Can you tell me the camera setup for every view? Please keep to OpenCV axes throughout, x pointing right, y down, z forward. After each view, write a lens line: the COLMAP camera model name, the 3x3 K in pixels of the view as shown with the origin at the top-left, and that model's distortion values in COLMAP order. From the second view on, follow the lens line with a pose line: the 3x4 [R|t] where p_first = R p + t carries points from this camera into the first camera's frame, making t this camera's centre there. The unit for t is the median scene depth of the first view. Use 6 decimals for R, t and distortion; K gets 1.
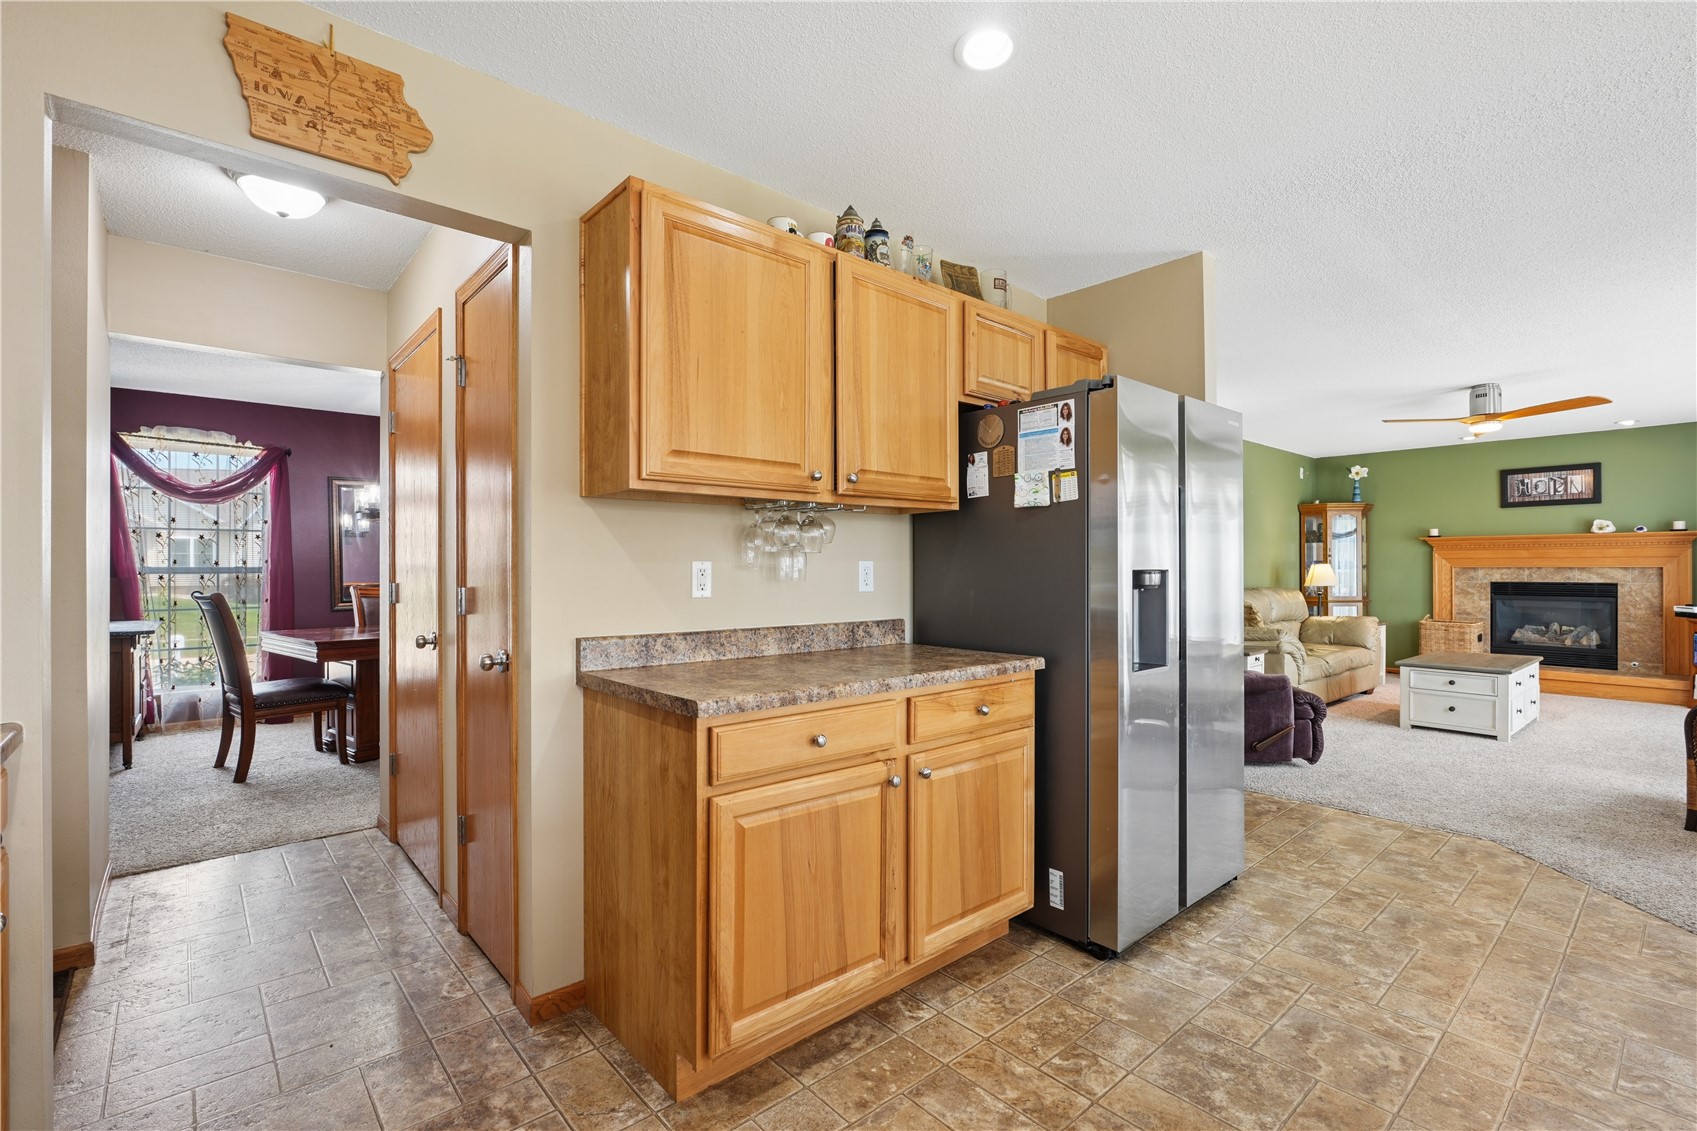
lens RADIAL K [[766.4, 0, 854.8], [0, 766.4, 560.8], [0, 0, 1]] dist [-0.005016, 0.001181]
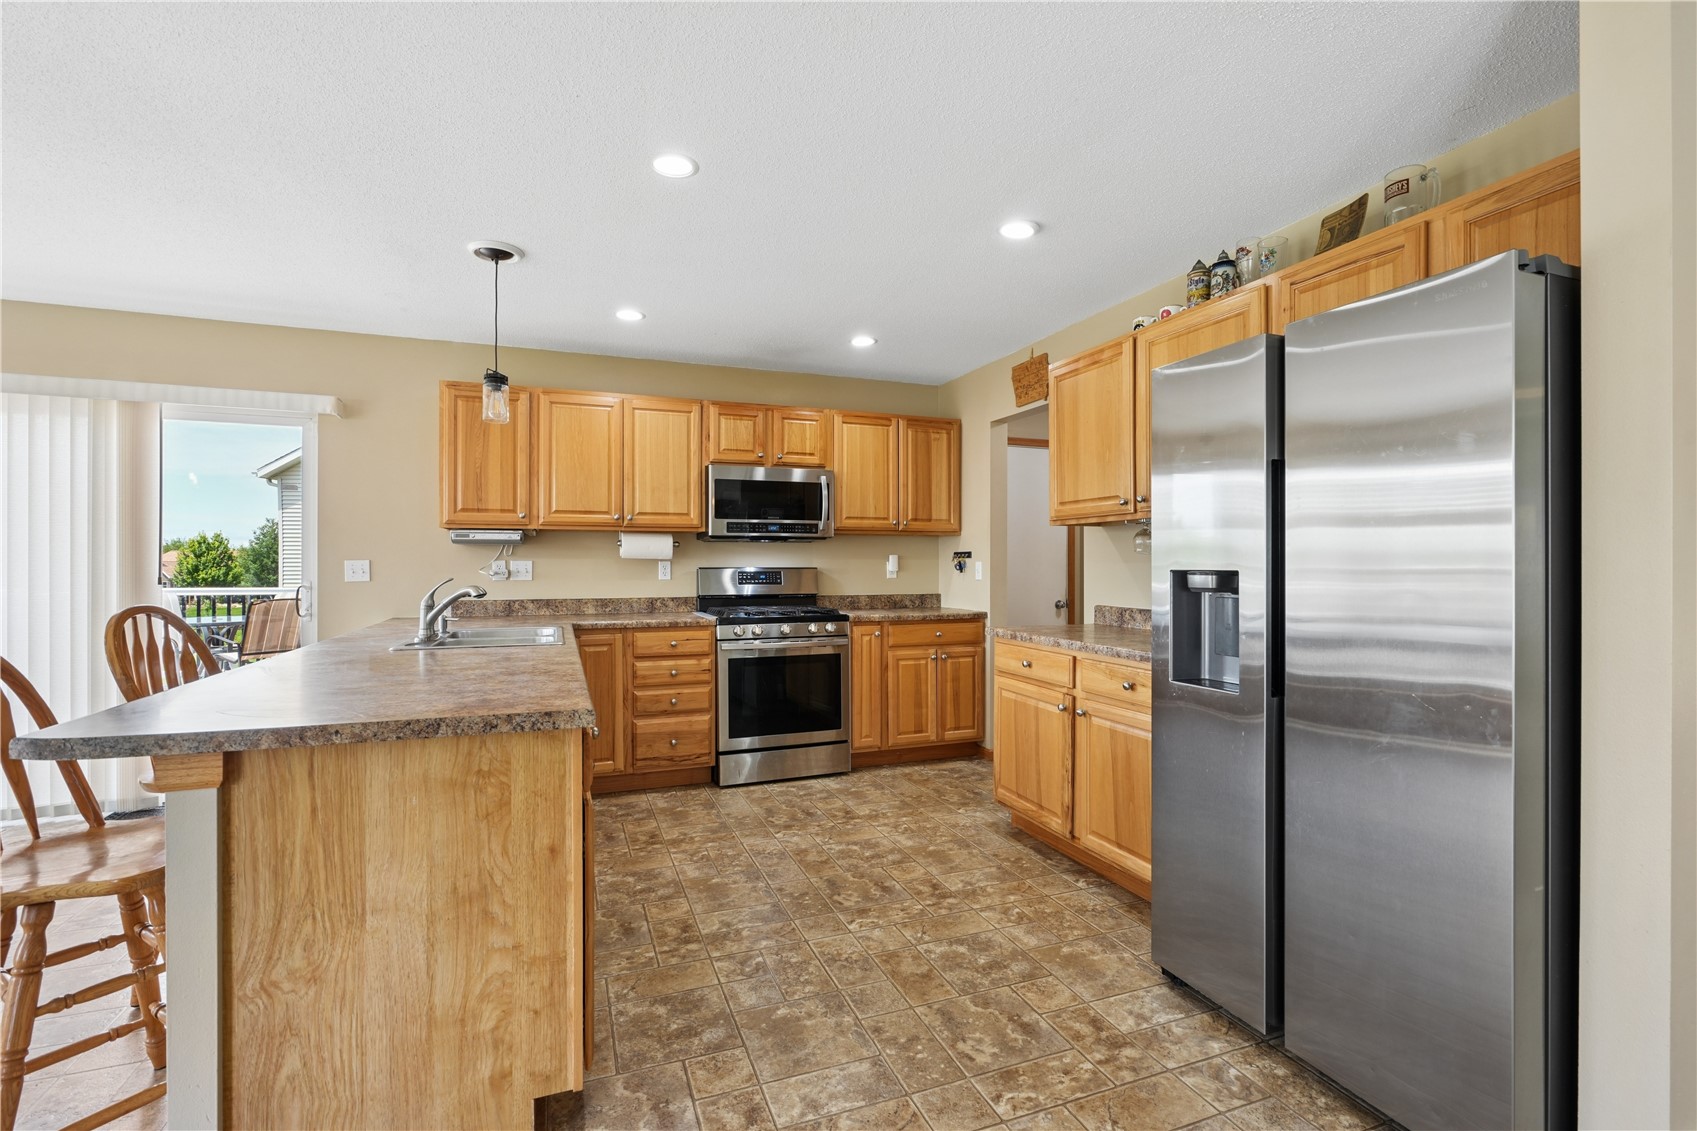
lens RADIAL K [[766.4, 0, 853.4], [0, 766.4, 576.5], [0, 0, 1]] dist [-0.005016, 0.001181]
pose [[-0.346180, 0.012114, -0.938090, 1.584710], [0.001822, 0.999923, 0.012240, 0.008778], [0.938166, 0.002528, -0.346175, 1.117865]]
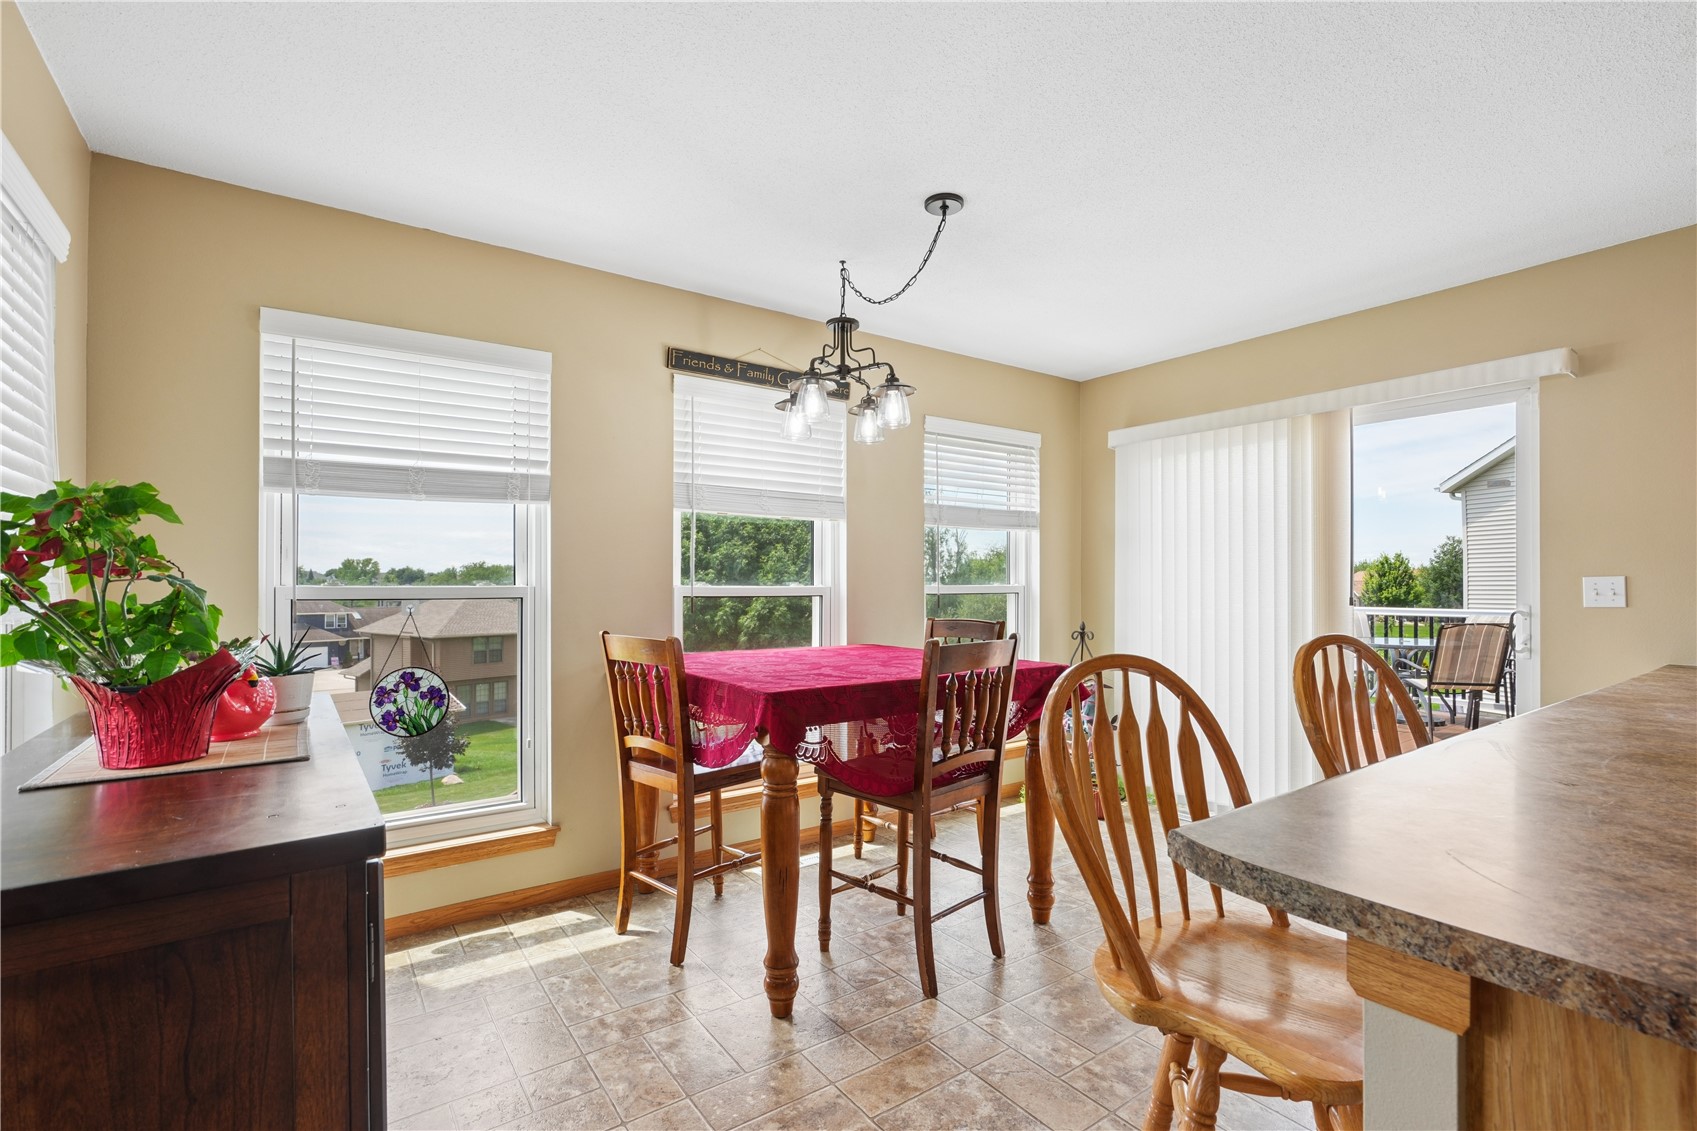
lens RADIAL K [[766.4, 0, 851.5], [0, 766.4, 571.8], [0, 0, 1]] dist [-0.005016, 0.001181]
pose [[-0.995252, 0.004154, 0.097241, 1.578161], [0.002043, 0.999760, -0.021797, 0.008731], [-0.097309, -0.021495, -0.995022, 1.105156]]
